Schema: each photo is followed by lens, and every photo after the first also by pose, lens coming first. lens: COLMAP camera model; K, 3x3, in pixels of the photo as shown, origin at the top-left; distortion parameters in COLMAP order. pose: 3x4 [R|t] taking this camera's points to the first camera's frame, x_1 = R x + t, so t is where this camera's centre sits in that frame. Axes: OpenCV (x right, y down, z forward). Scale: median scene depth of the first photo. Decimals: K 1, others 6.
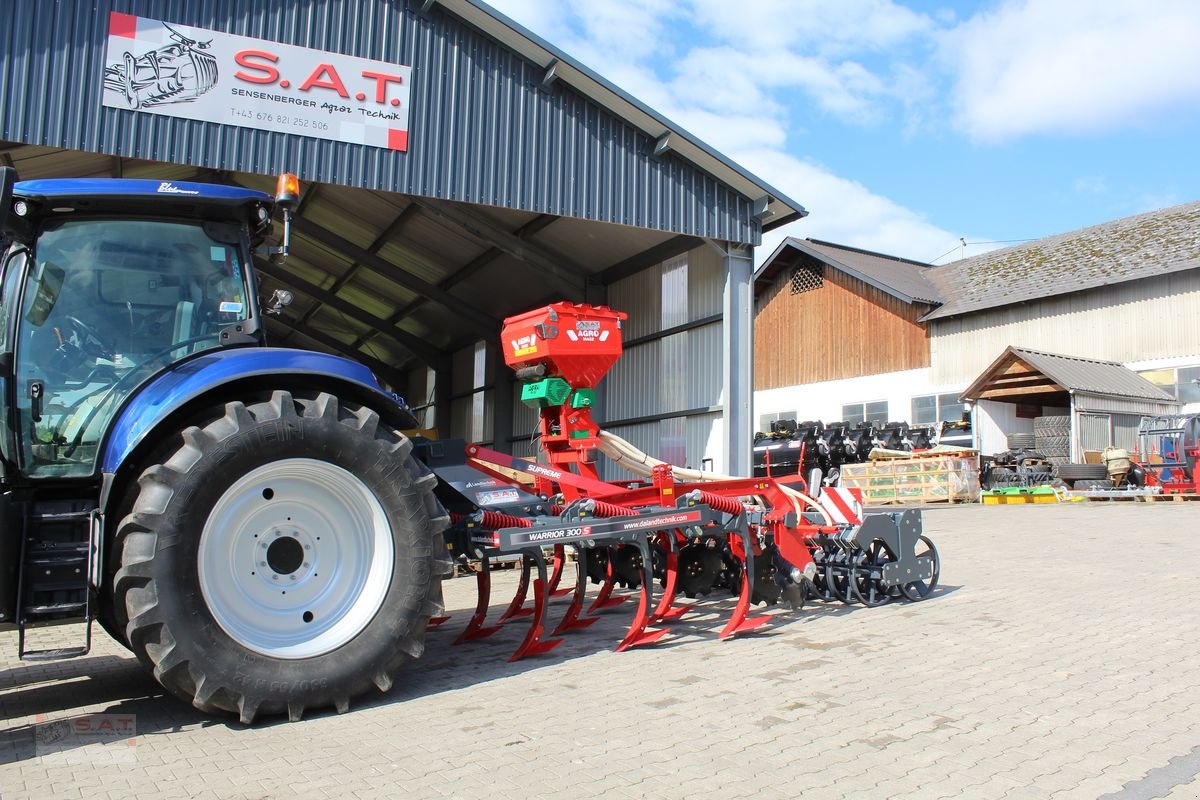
lens RADIAL K [[1008.9, 0, 605.3], [0, 1008.9, 414.9], [0, 0, 1]] dist [-0.179908, 0.166509]
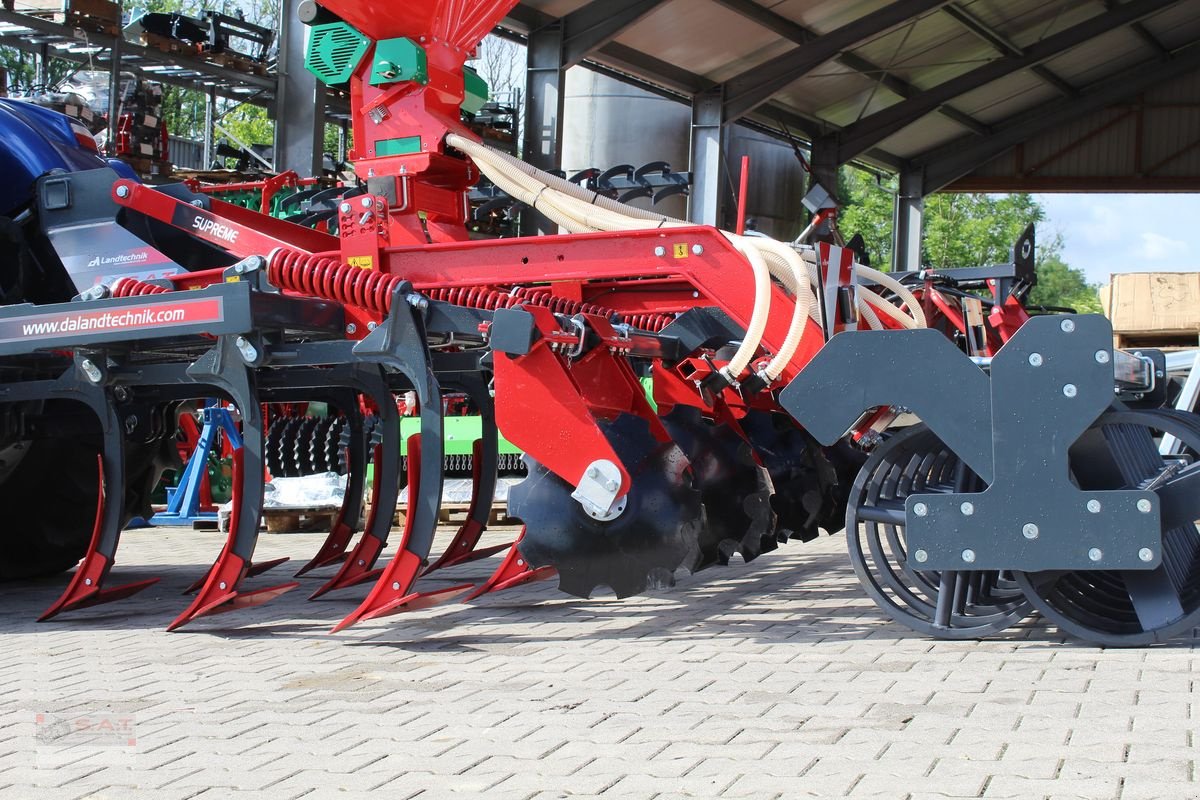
lens RADIAL K [[1856.3, 0, 618.3], [0, 1856.3, 394.7], [0, 0, 1]] dist [-0.028335, 0.000000]
pose [[0.613427, 0.018790, -0.789528, 0.412231], [0.033522, 0.998196, 0.049802, 0.055141], [0.789040, -0.057016, 0.611691, 0.364103]]
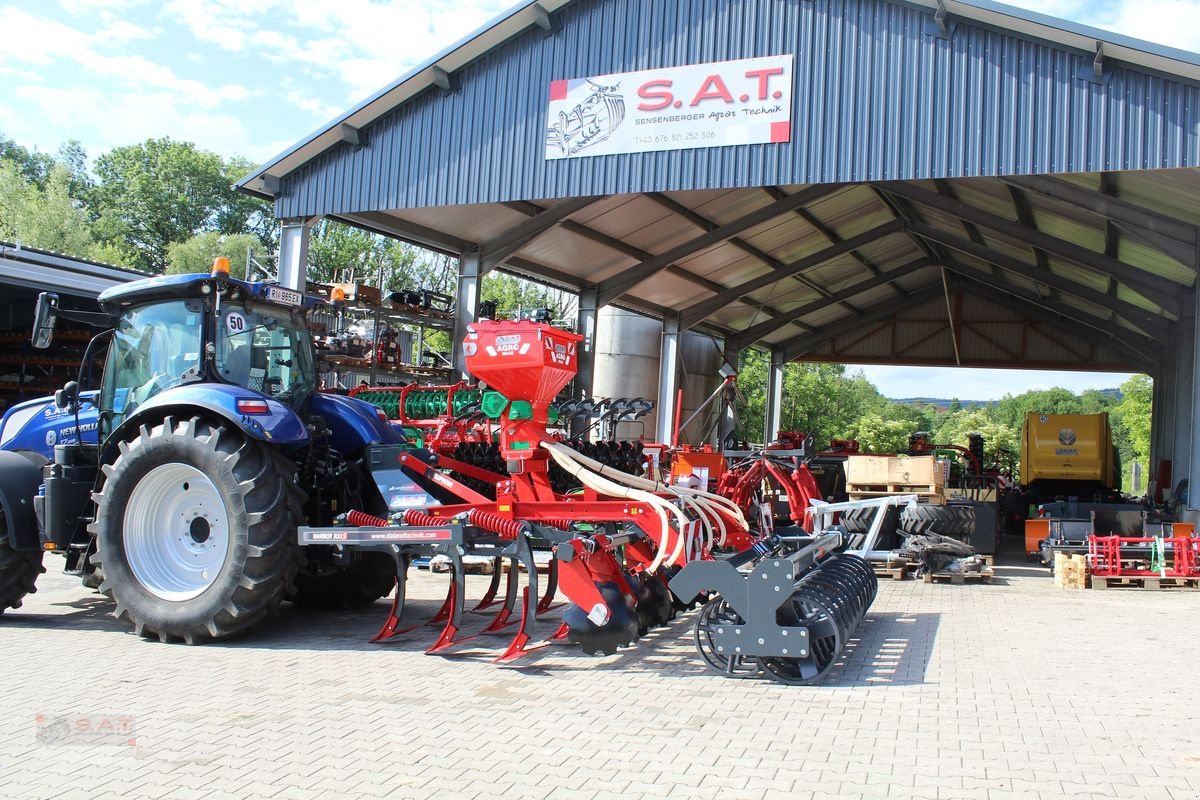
lens RADIAL K [[1008.9, 0, 608.2], [0, 1008.9, 405.1], [0, 0, 1]] dist [-0.179908, 0.166509]
pose [[0.598526, -0.001208, -0.801102, 0.529726], [0.016772, 0.999799, 0.011024, -0.019829], [0.800928, -0.020034, 0.598426, 0.287288]]
